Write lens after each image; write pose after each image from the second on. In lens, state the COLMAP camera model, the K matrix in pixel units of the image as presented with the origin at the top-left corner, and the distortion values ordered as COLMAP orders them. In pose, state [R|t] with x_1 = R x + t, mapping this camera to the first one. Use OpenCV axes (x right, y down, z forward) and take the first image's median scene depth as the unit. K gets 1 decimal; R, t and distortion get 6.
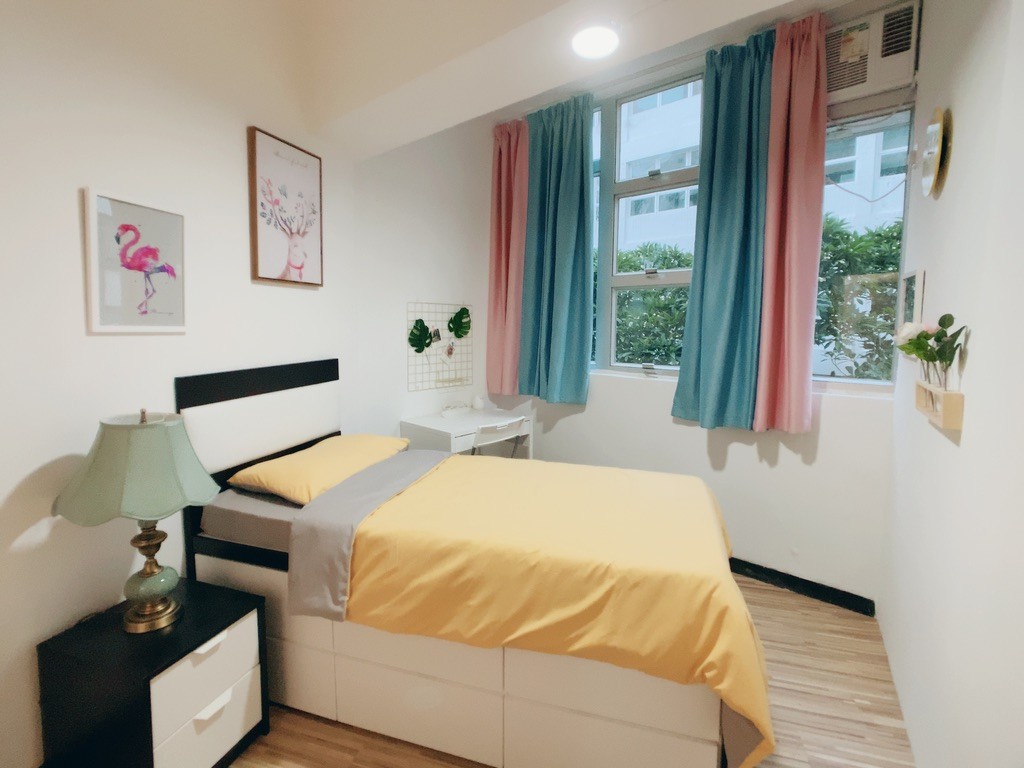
lens RADIAL K [[502.7, 0, 509.3], [0, 502.7, 366.3], [0, 0, 1]] dist [-0.012726, -0.000286]
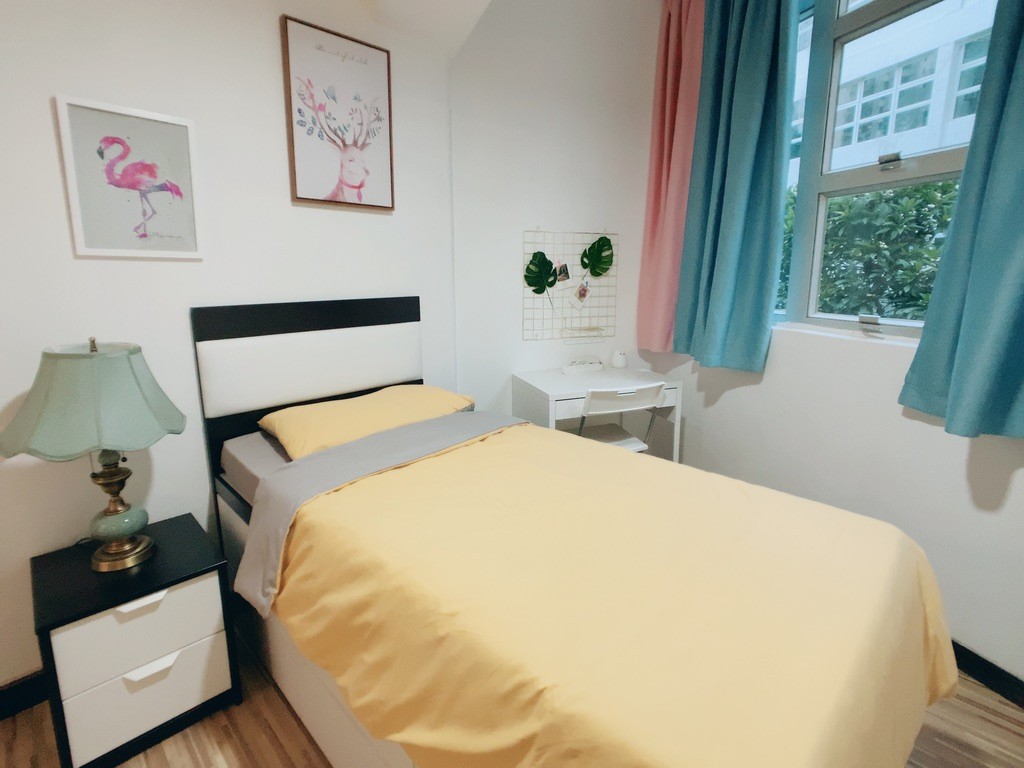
lens RADIAL K [[502.7, 0, 509.3], [0, 502.7, 366.3], [0, 0, 1]] dist [-0.012726, -0.000286]
pose [[0.885831, 0.076974, -0.457578, 0.234461], [-0.033136, 0.994121, 0.103082, 0.011723], [0.462823, -0.076151, 0.883174, 0.348912]]
